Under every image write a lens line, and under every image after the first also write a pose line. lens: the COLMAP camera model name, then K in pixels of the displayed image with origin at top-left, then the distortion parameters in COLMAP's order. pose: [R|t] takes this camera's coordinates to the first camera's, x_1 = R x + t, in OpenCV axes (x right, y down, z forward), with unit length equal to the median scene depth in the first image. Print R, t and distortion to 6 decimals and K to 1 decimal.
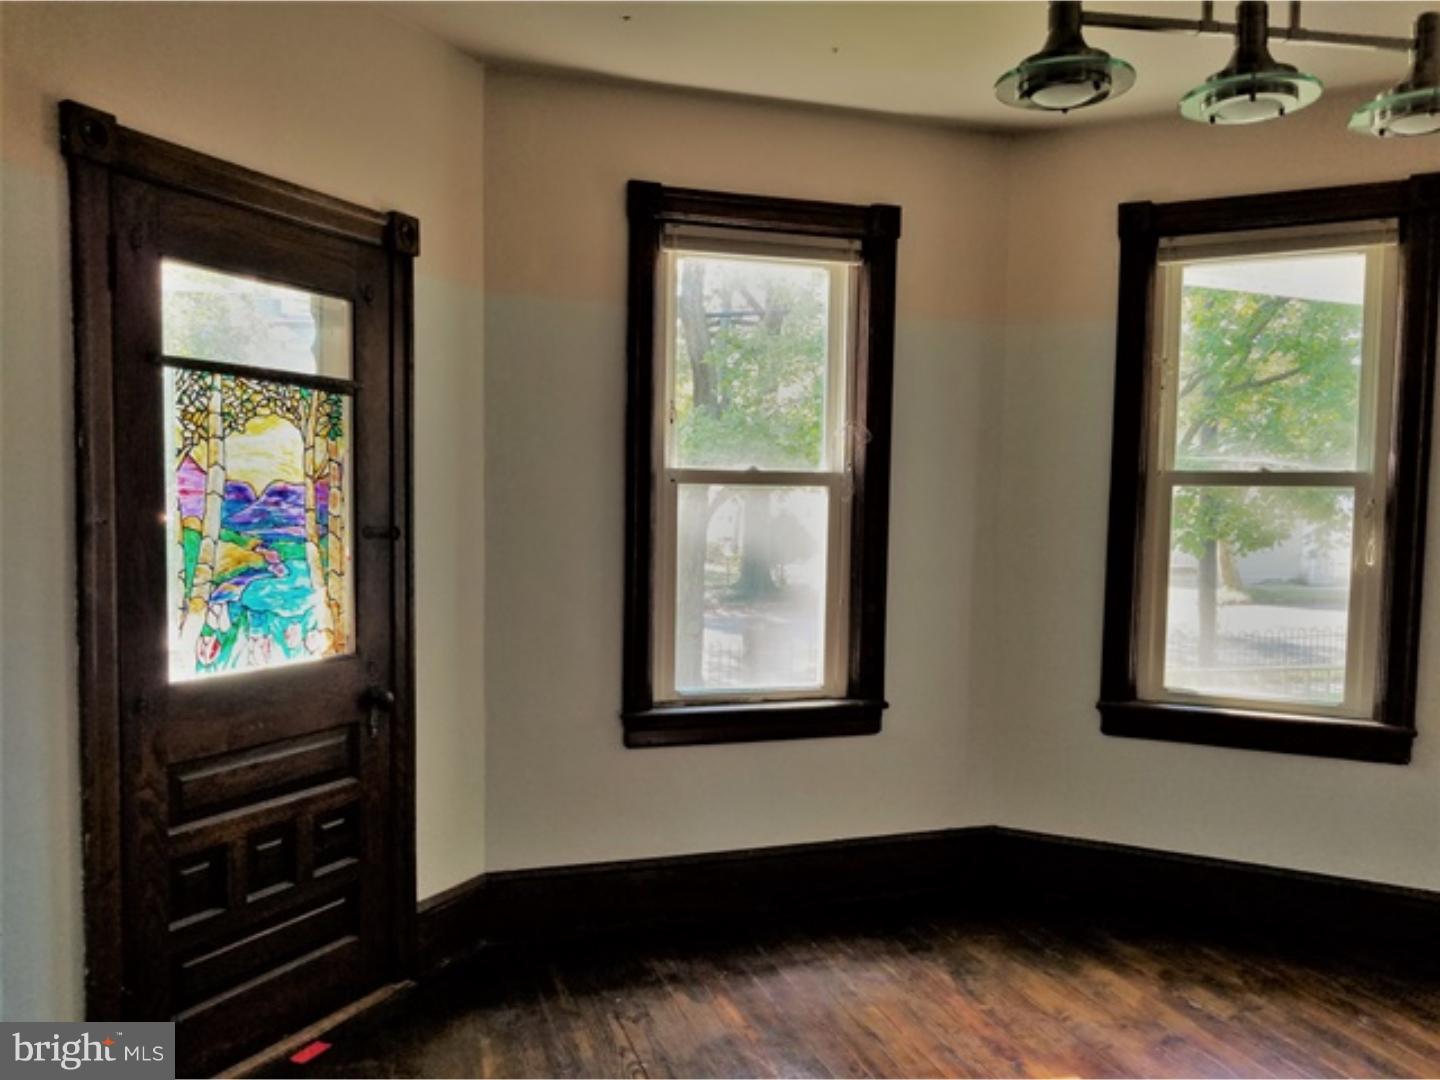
lens RADIAL K [[1164.8, 0, 720.0], [0, 1164.8, 540.0], [0, 0, 1]] dist [-0.013103, -0.002612]
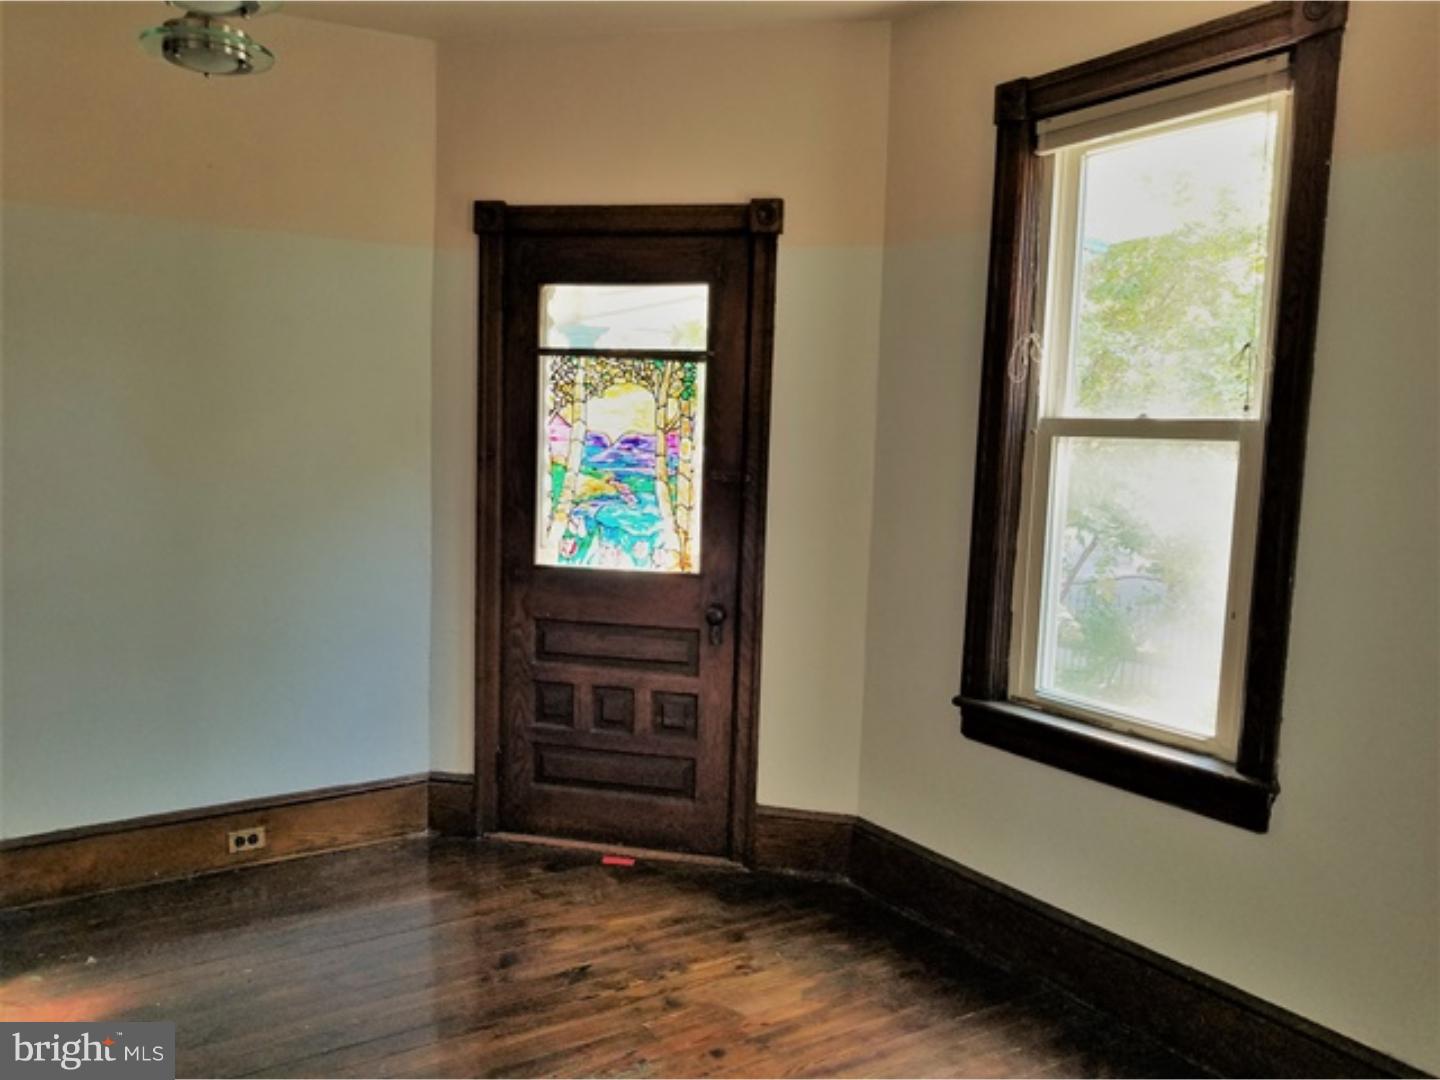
lens RADIAL K [[1164.8, 0, 720.0], [0, 1164.8, 540.0], [0, 0, 1]] dist [-0.013103, -0.002612]
pose [[0.224705, 0.075715, -0.971481, 0.954668], [-0.064491, 0.995946, 0.062705, -0.017960], [0.972290, 0.048561, 0.228677, 0.799305]]
